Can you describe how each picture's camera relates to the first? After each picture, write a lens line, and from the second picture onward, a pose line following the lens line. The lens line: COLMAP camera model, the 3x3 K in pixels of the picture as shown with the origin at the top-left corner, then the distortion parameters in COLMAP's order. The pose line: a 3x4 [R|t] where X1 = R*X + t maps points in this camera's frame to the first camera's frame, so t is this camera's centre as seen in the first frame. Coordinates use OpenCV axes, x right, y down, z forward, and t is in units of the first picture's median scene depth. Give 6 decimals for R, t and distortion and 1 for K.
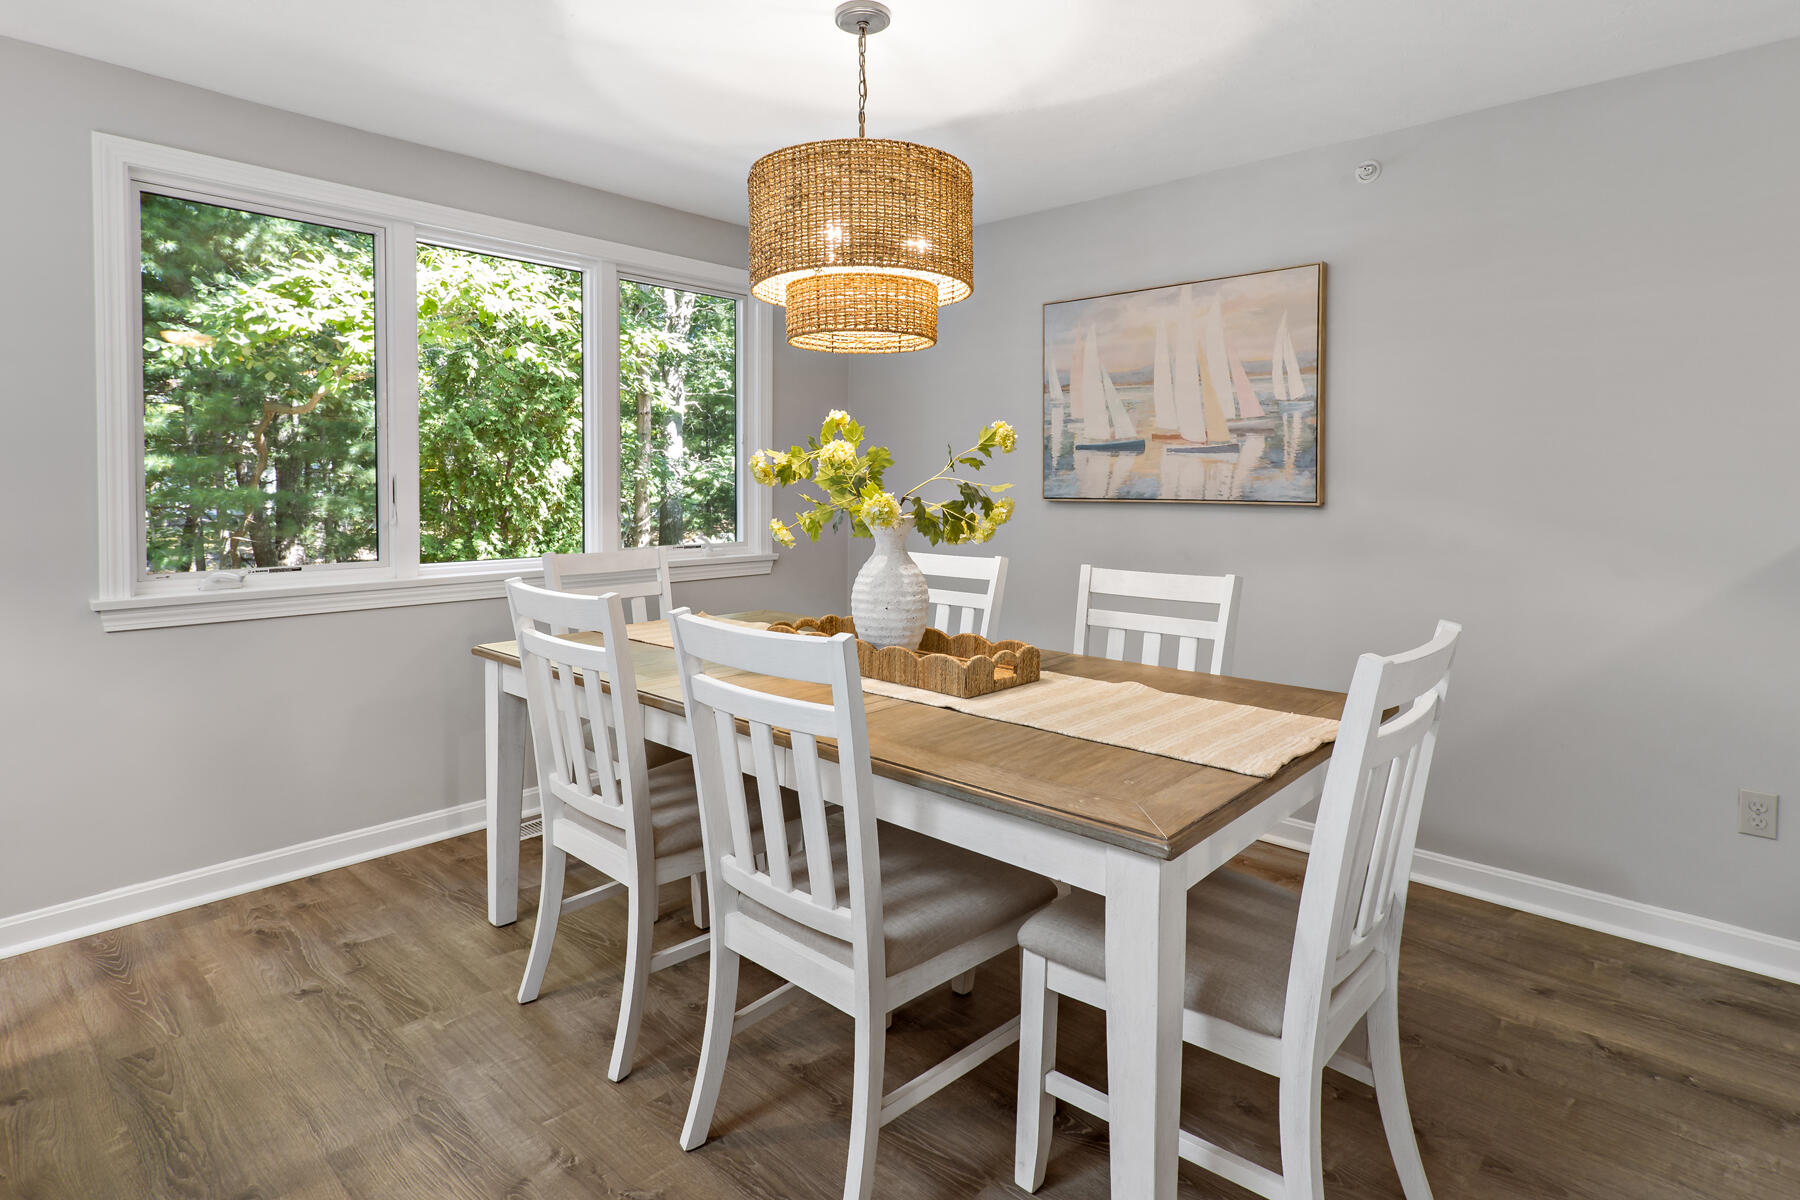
lens RADIAL K [[934.5, 0, 977.5], [0, 934.5, 520.8], [0, 0, 1]] dist [0.000003, -0.000164]
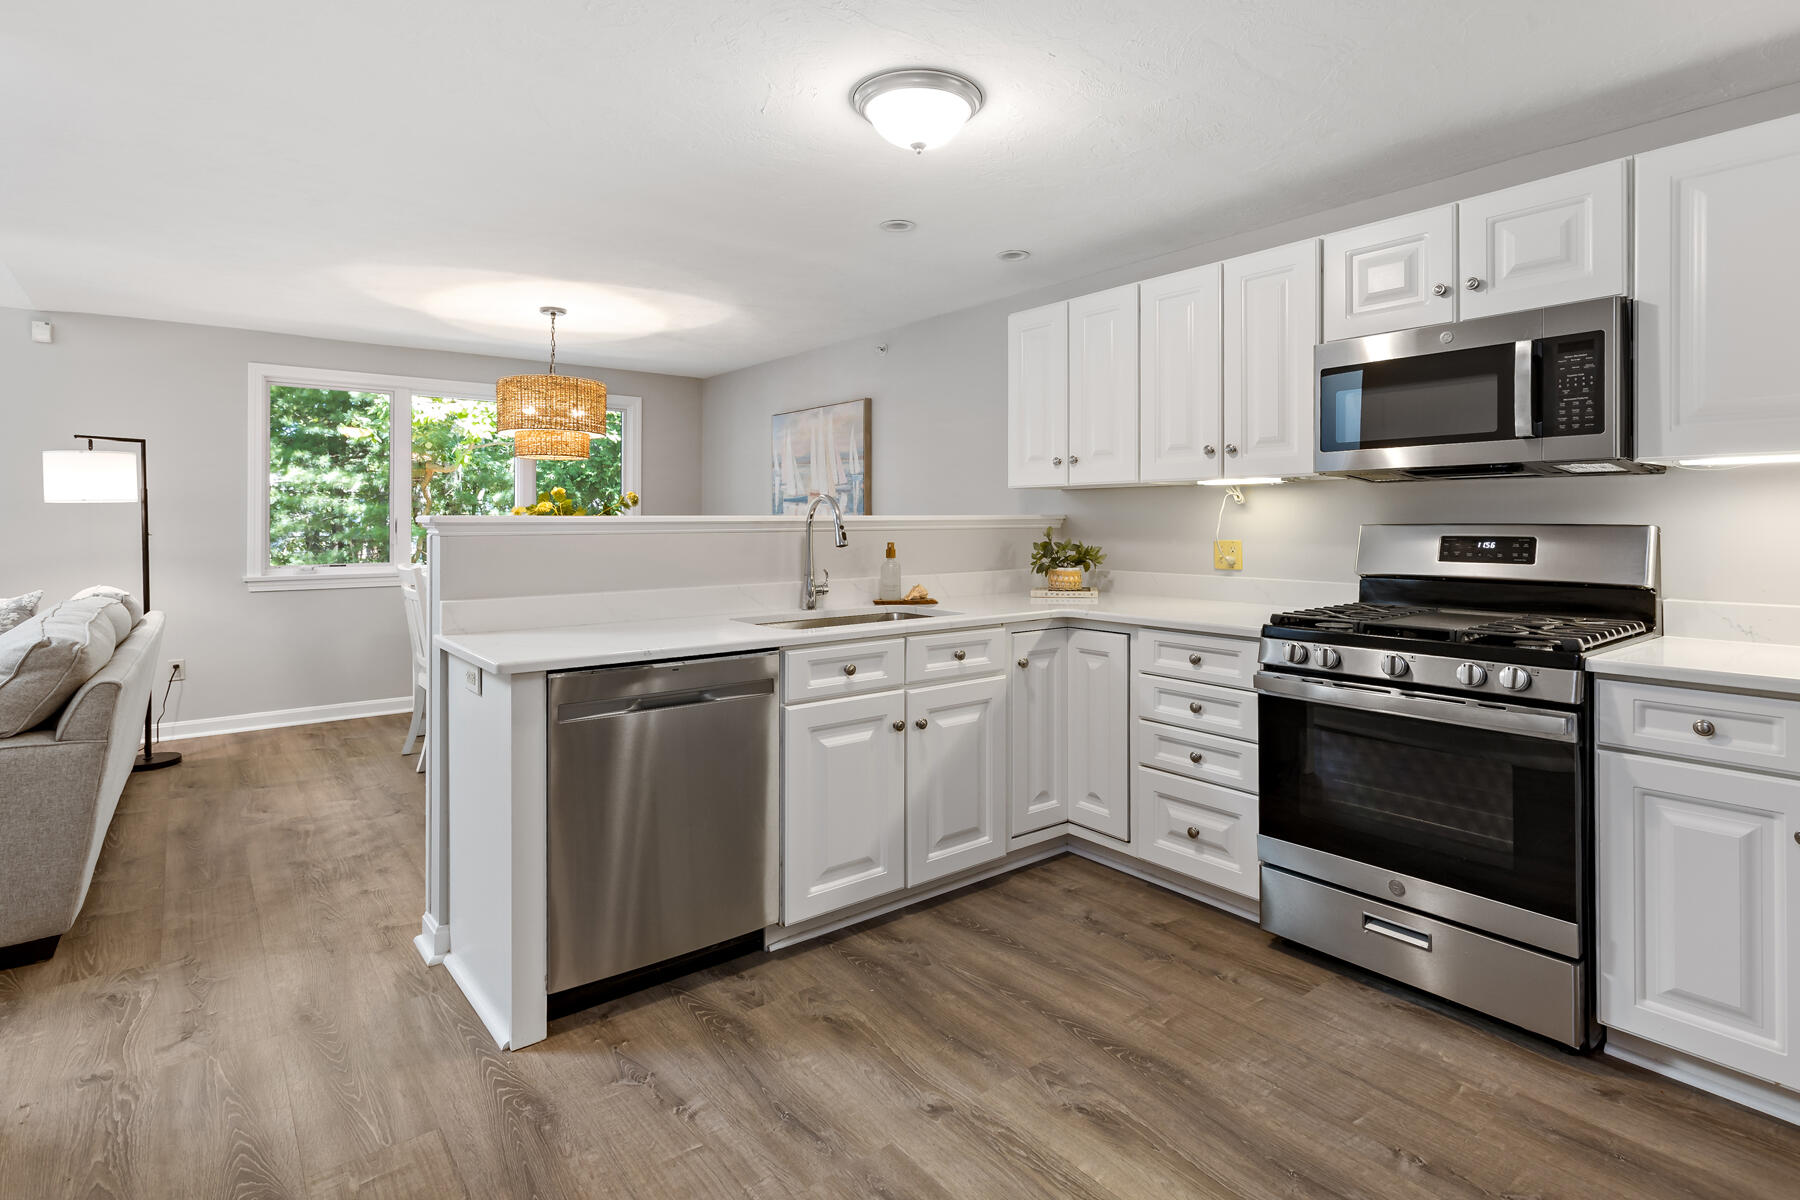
lens RADIAL K [[889.9, 0, 984.0], [0, 889.9, 529.8], [0, 0, 1]] dist [0.004454, 0.000981]
pose [[0.989935, -0.002841, -0.141491, 0.786690], [-0.001481, 0.999536, -0.030427, 0.026587], [0.141512, 0.030330, 0.989472, -0.613106]]
